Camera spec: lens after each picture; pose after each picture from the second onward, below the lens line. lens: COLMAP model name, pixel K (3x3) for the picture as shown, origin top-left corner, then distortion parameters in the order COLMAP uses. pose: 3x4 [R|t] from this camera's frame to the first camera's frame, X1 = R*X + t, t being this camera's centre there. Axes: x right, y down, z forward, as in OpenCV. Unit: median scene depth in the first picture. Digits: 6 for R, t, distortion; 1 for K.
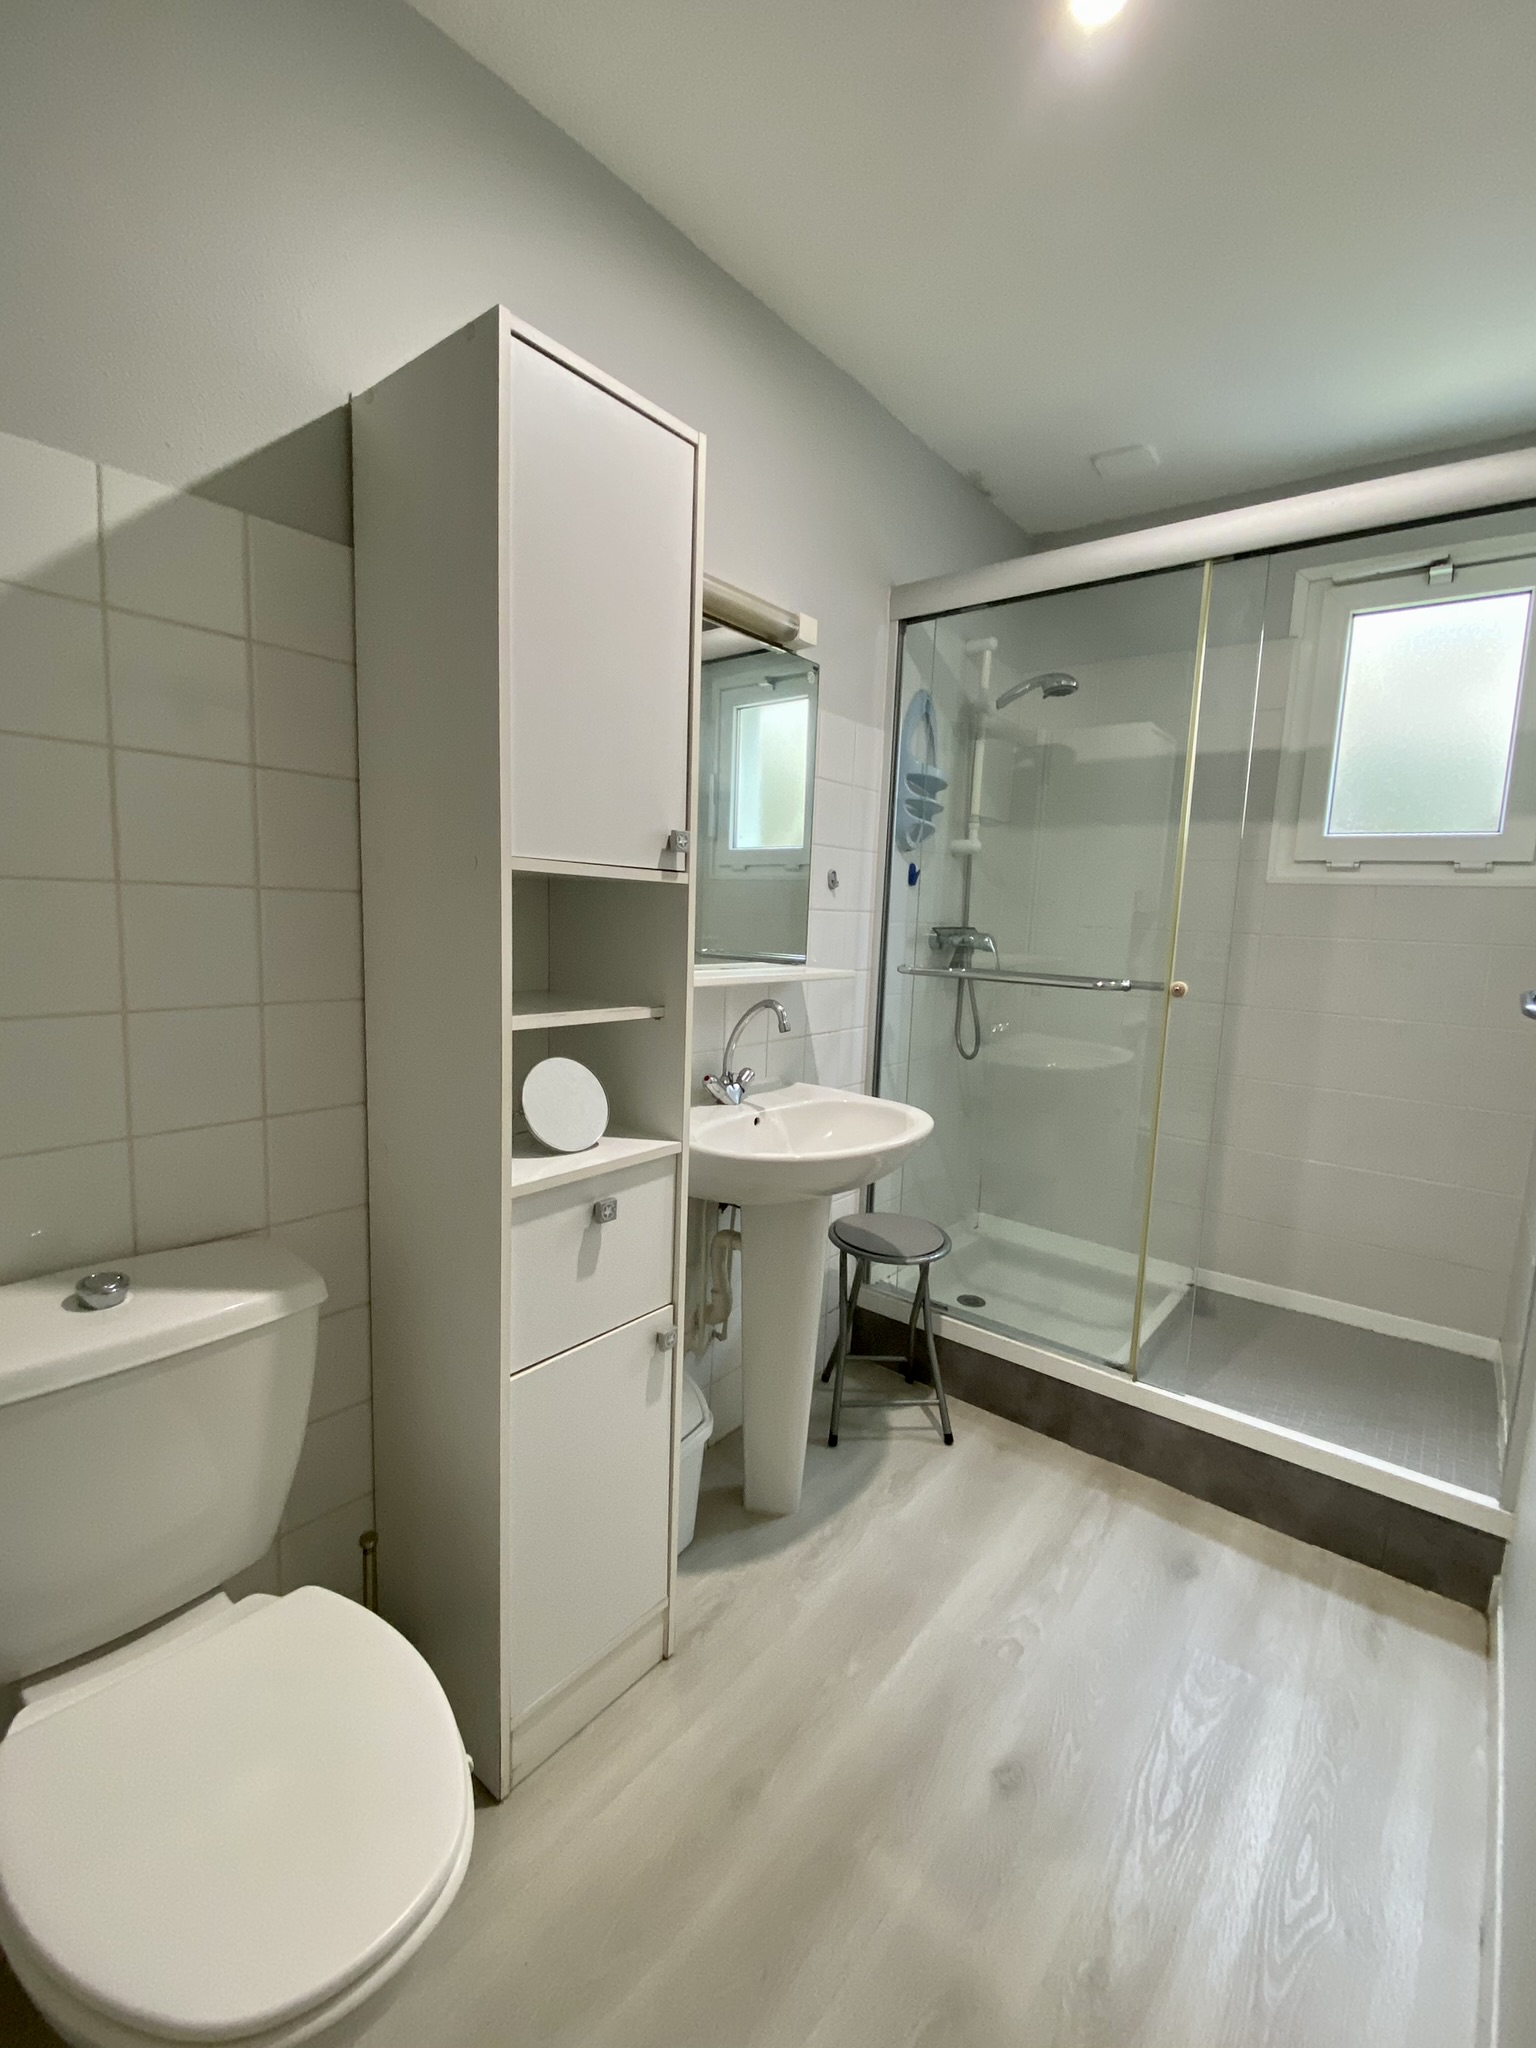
lens RADIAL K [[819.6, 0, 768.0], [0, 819.6, 1024.0], [0, 0, 1]] dist [0.002386, -0.015983]
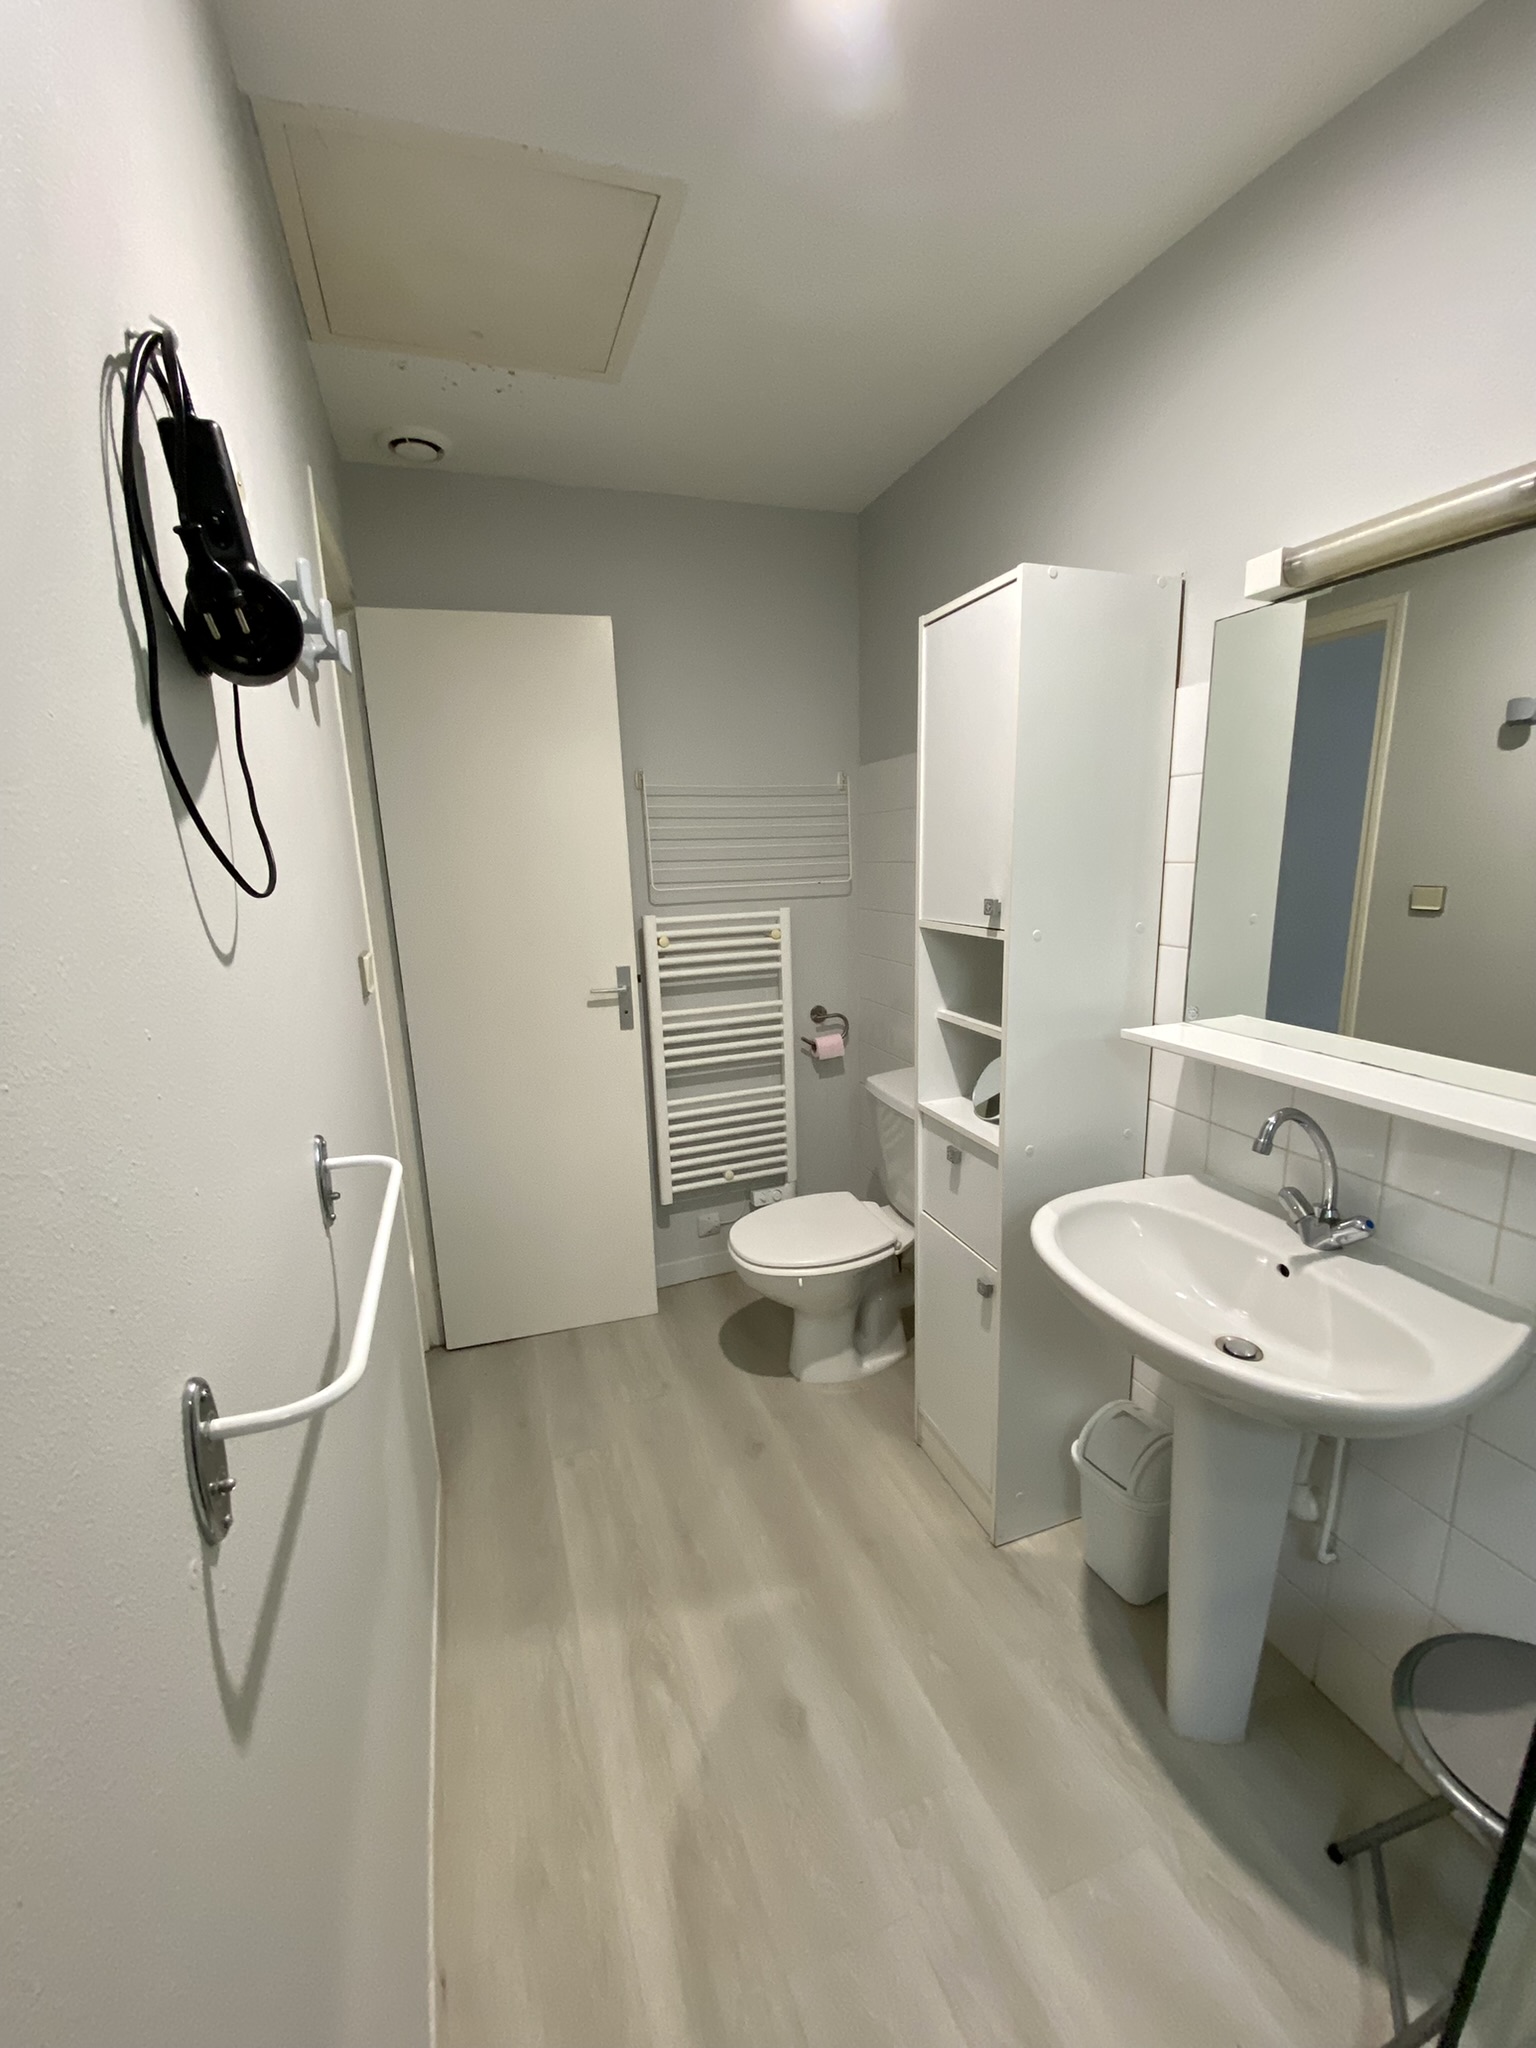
lens RADIAL K [[819.6, 0, 768.0], [0, 819.6, 1024.0], [0, 0, 1]] dist [0.002386, -0.015983]
pose [[-0.498279, 0.165907, -0.850995, 1.139580], [-0.099165, 0.964175, 0.246036, -0.315925], [0.861327, 0.206983, -0.463976, 1.286625]]
